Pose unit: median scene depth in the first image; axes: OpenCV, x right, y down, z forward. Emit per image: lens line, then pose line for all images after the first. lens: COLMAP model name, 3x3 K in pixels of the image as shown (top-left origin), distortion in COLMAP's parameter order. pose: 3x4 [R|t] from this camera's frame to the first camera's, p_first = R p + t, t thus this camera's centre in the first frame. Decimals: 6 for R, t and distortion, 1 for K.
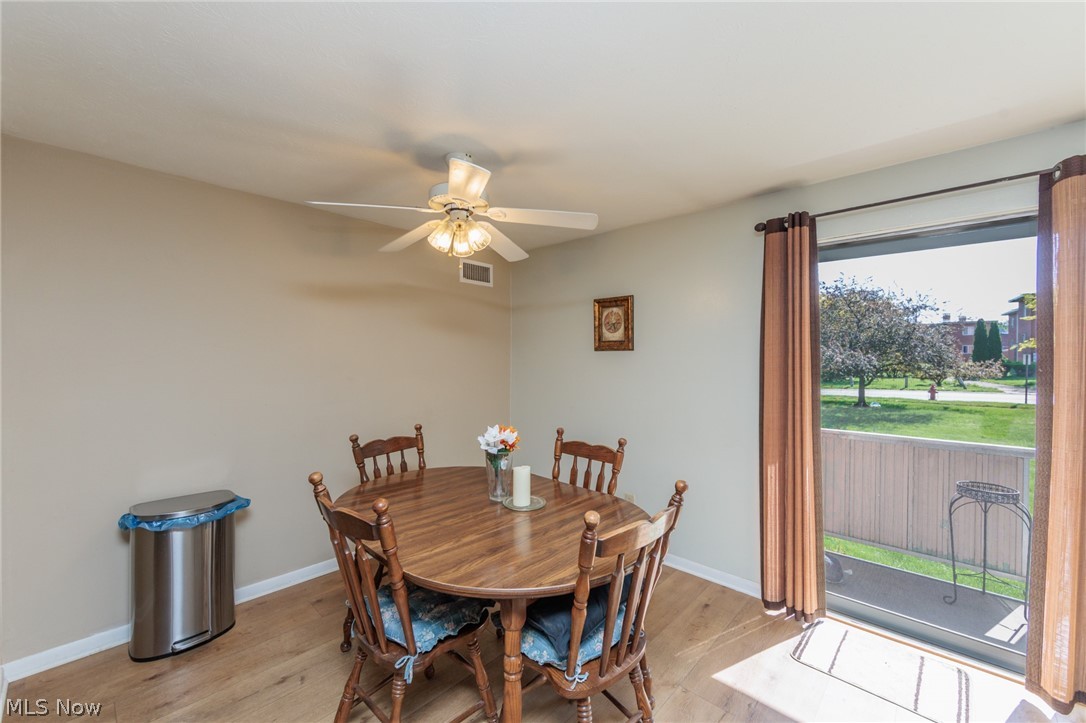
lens RADIAL K [[427.8, 0, 551.1], [0, 427.8, 363.6], [0, 0, 1]] dist [-0.000429, -0.000658]
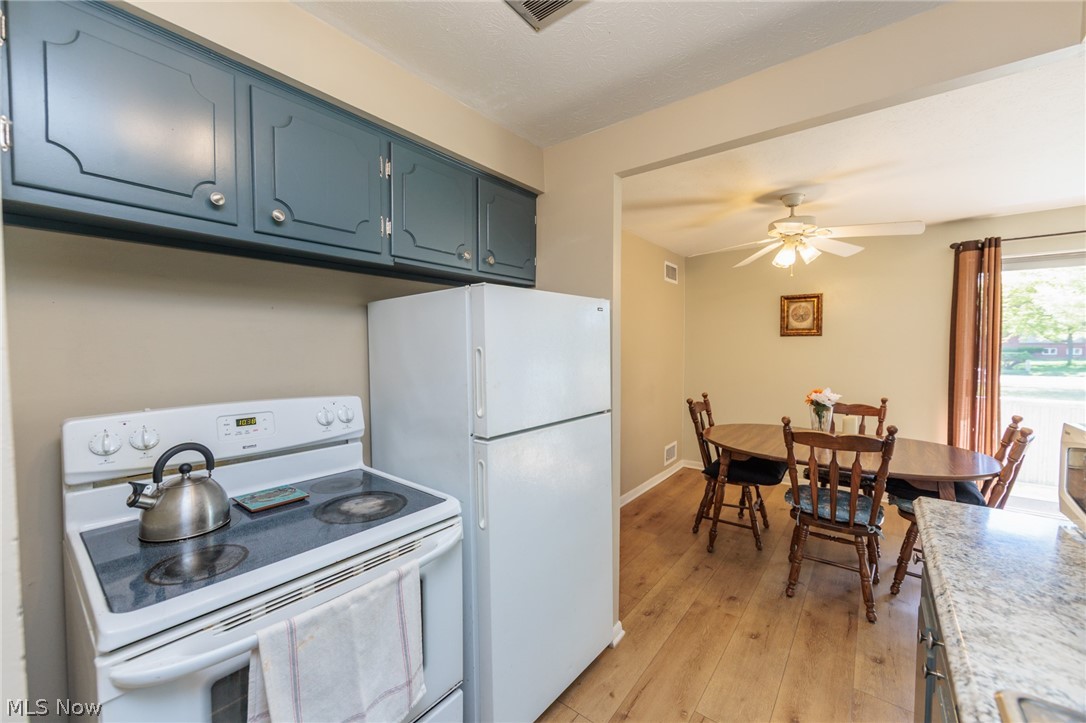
lens RADIAL K [[427.8, 0, 542.8], [0, 427.8, 361.6], [0, 0, 1]] dist [-0.000429, -0.000658]
pose [[0.996386, -0.010303, 0.084309, -0.753296], [0.008119, 0.999623, 0.026212, 0.006170], [-0.084547, -0.025432, 0.996095, -0.215064]]
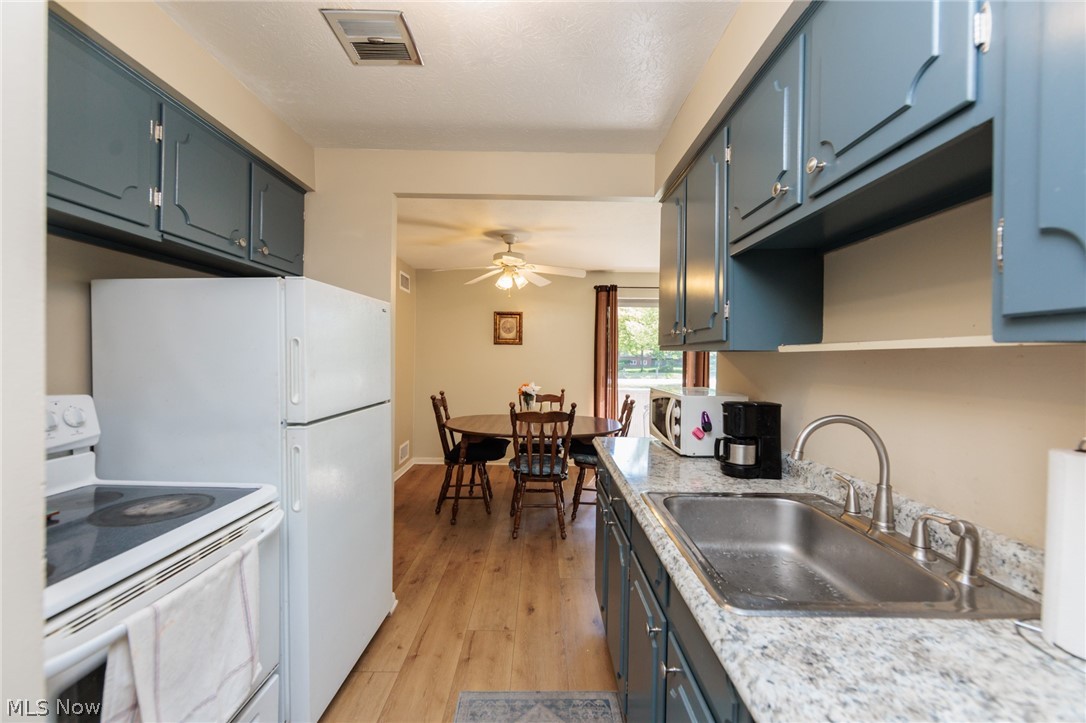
lens RADIAL K [[427.8, 0, 550.8], [0, 427.8, 362.5], [0, 0, 1]] dist [-0.000429, -0.000658]
pose [[0.722231, -0.006276, 0.691623, -0.881326], [-0.000335, 0.999956, 0.009423, 0.022674], [-0.691652, -0.007038, 0.722197, -0.284084]]
